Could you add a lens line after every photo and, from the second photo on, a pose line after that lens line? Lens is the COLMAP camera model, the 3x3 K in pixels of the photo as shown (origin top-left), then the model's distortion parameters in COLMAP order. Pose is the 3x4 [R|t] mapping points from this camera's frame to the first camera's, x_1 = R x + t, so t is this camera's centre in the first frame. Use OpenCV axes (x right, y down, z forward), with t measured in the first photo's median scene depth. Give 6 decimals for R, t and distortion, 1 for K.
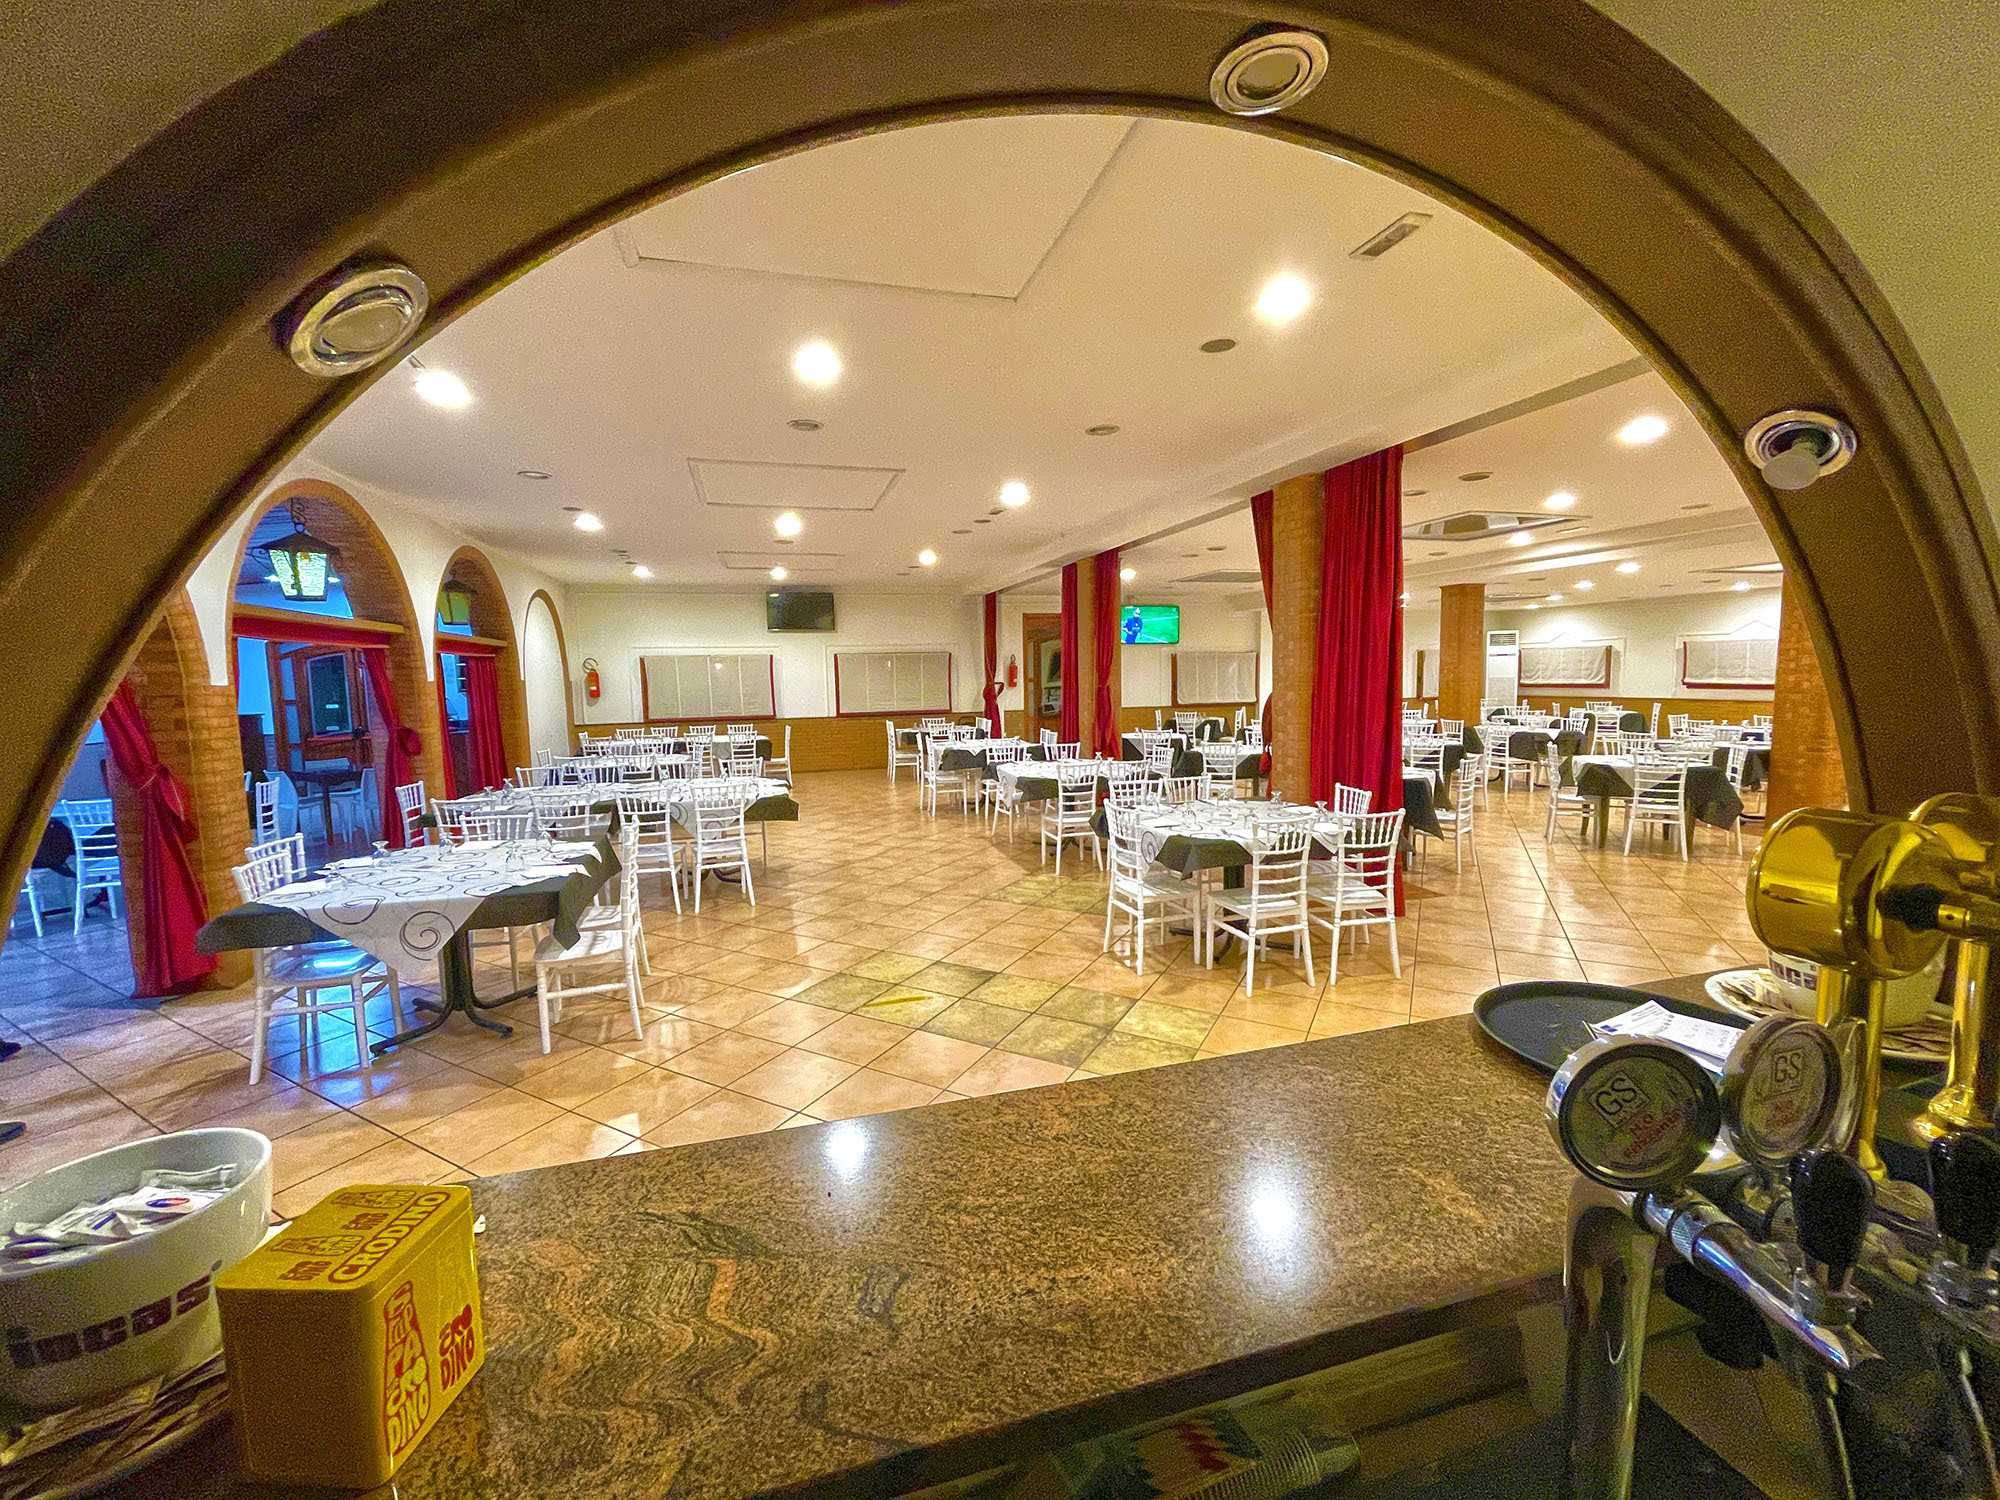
lens RADIAL K [[812.7, 0, 995.3], [0, 812.7, 759.2], [0, 0, 1]] dist [-0.002624, -0.000383]
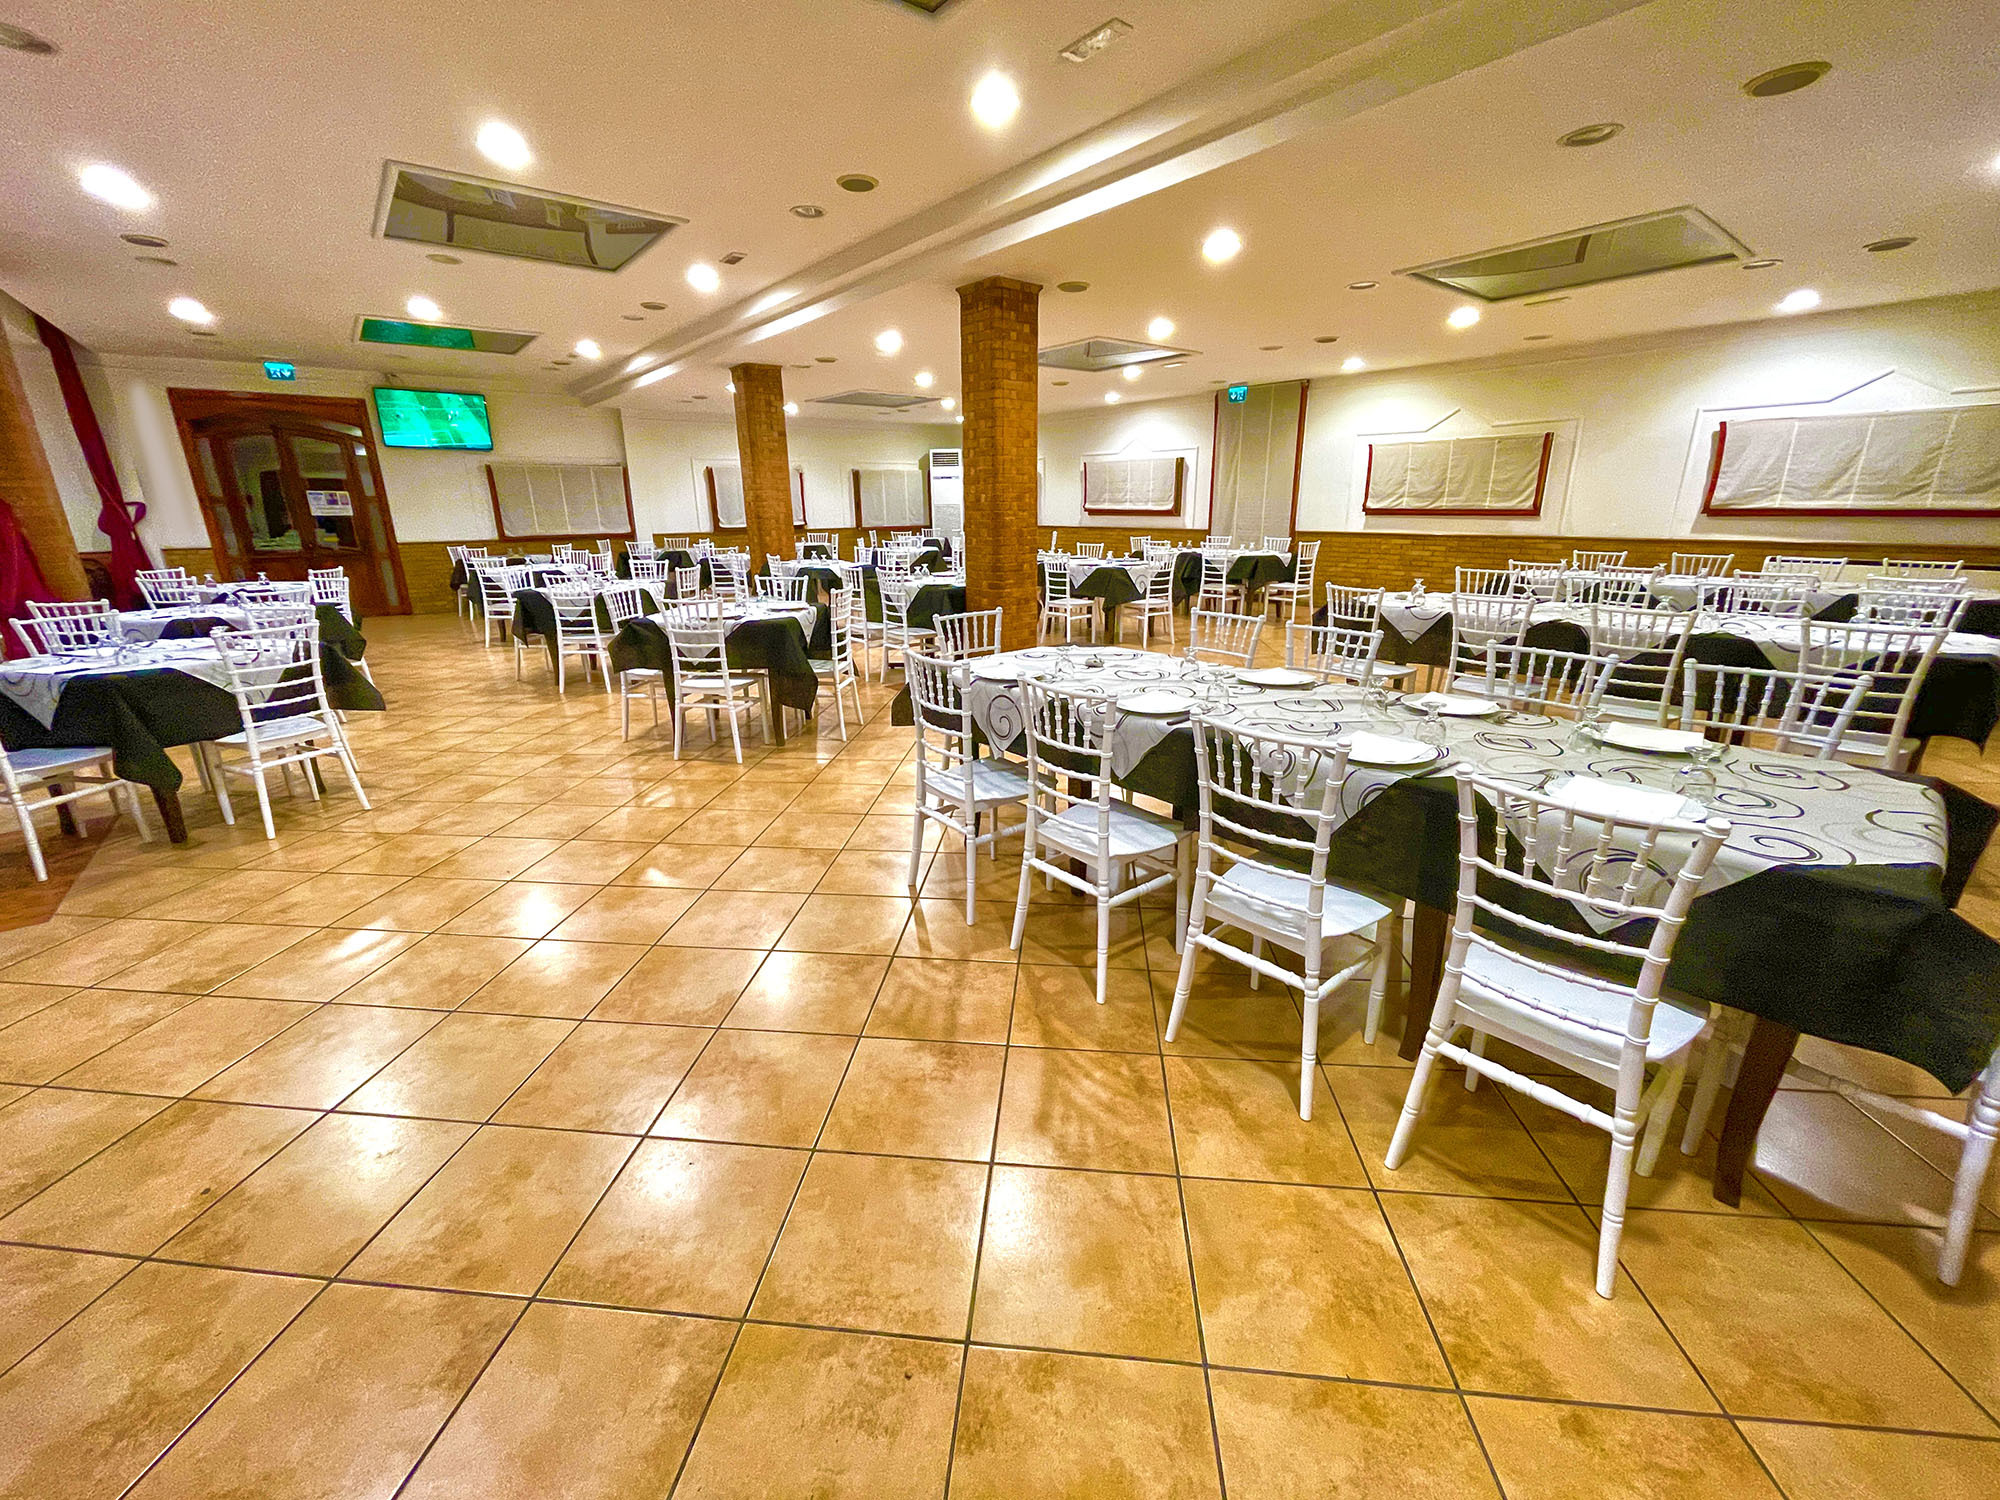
lens RADIAL K [[812.7, 0, 997.2], [0, 812.7, 755.4], [0, 0, 1]] dist [-0.002624, -0.000383]
pose [[0.920143, -0.108763, 0.376176, 0.406301], [0.035558, 0.979891, 0.196339, -0.001893], [-0.389966, -0.167284, 0.905507, 0.151631]]
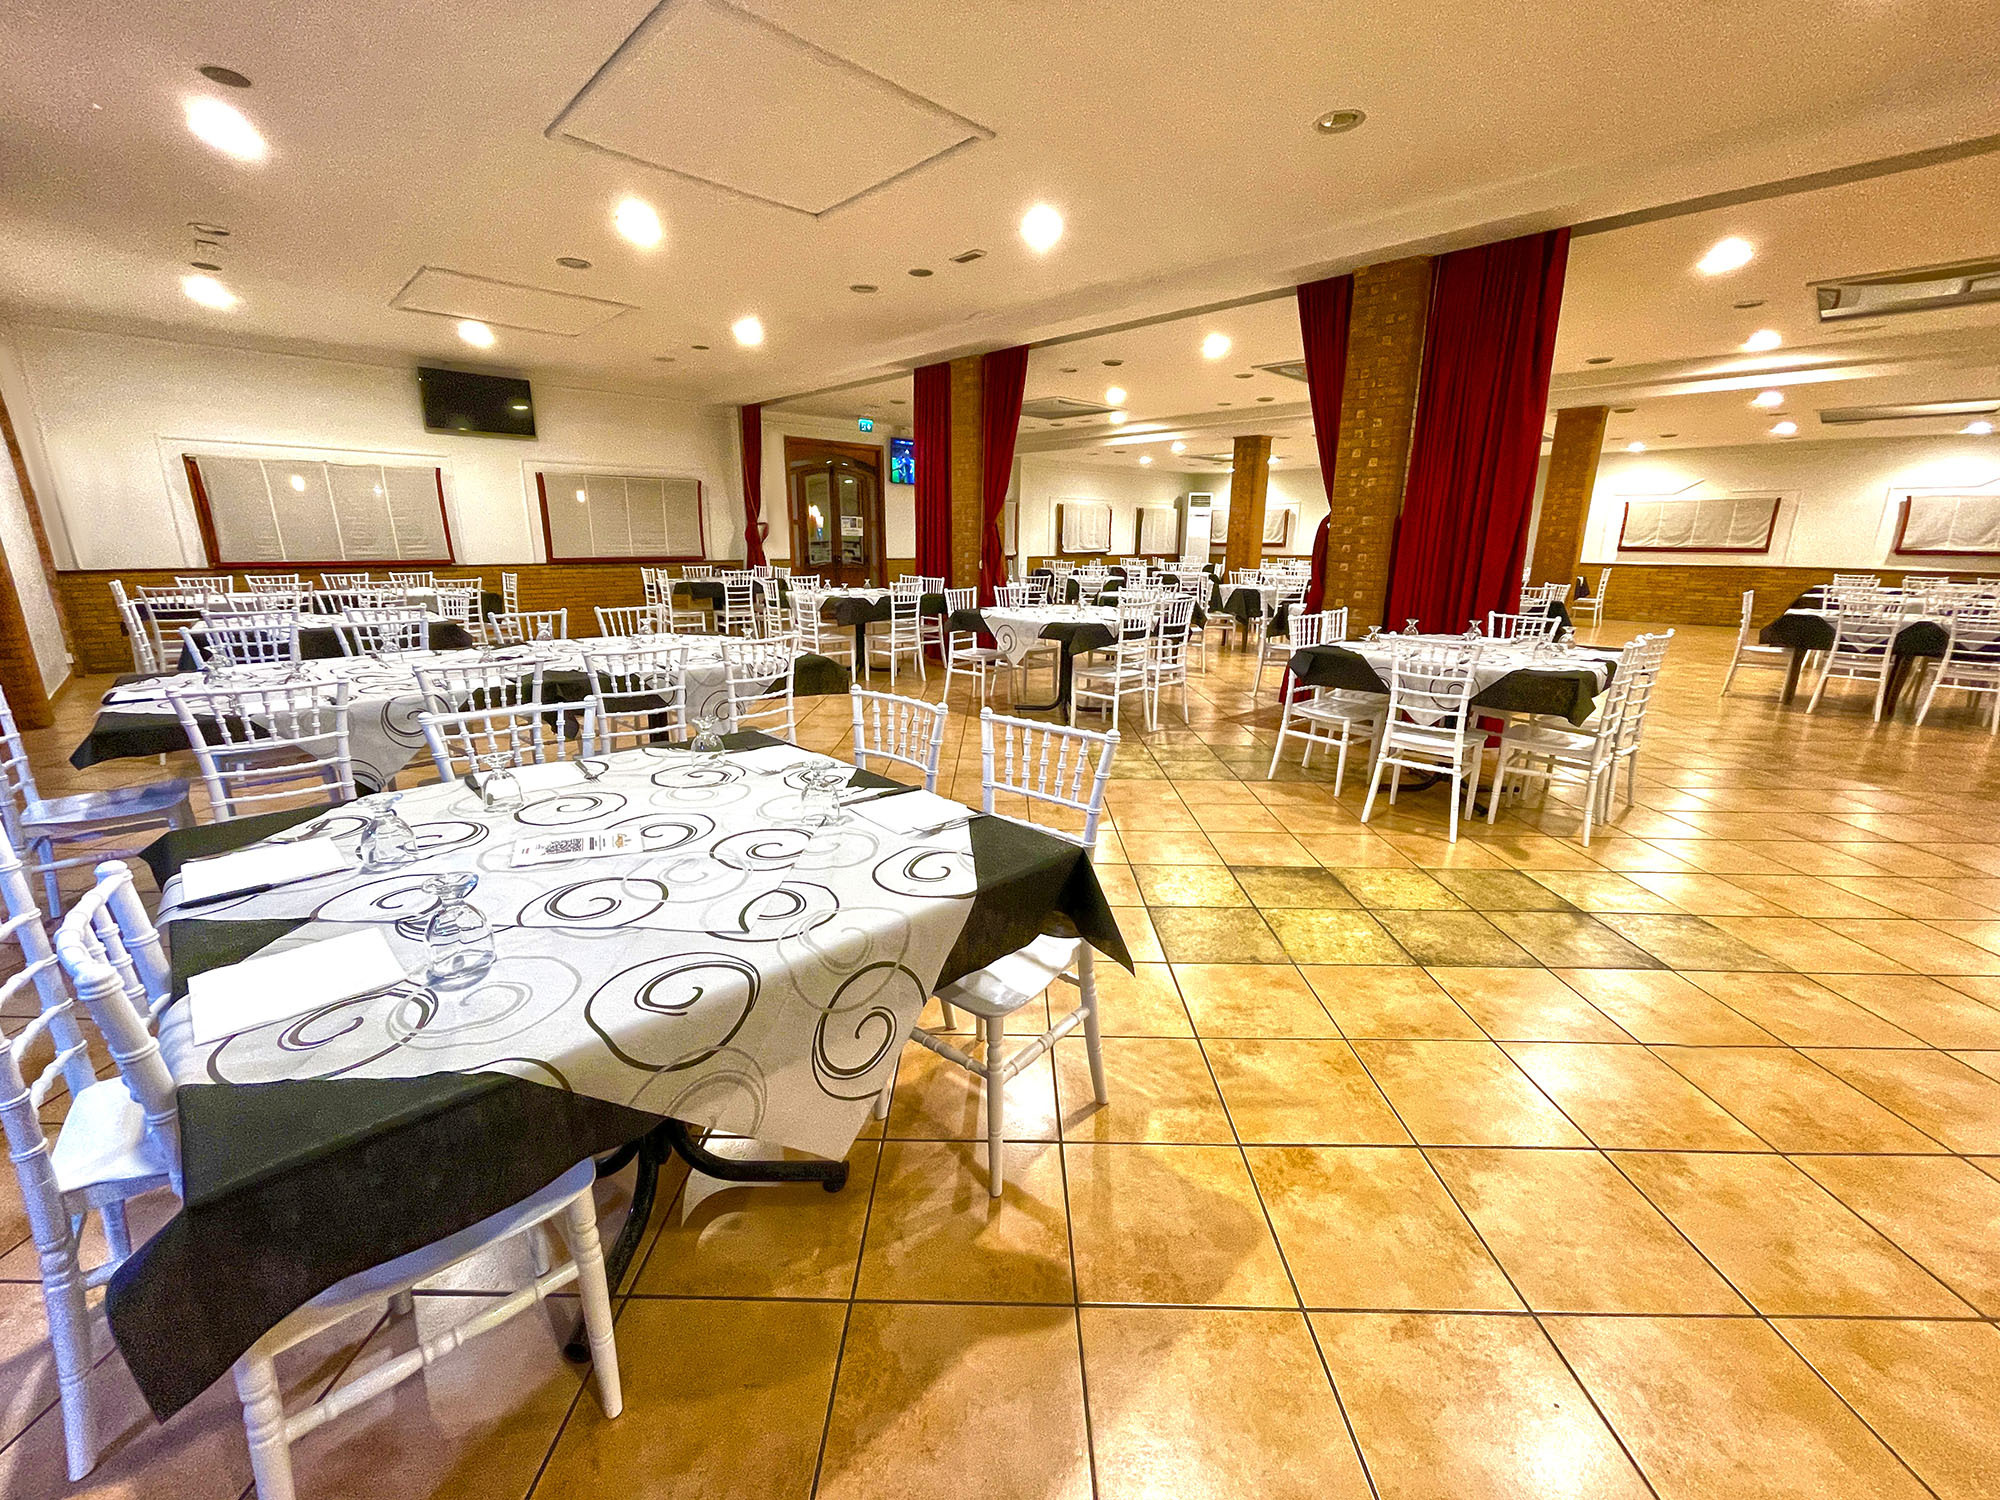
lens RADIAL K [[812.7, 0, 998.1], [0, 812.7, 748.8], [0, 0, 1]] dist [-0.002624, -0.000383]
pose [[0.879118, -0.095815, 0.466873, -0.210840], [0.026537, 0.987905, 0.152776, 0.011254], [-0.475864, -0.121919, 0.871028, 0.176747]]
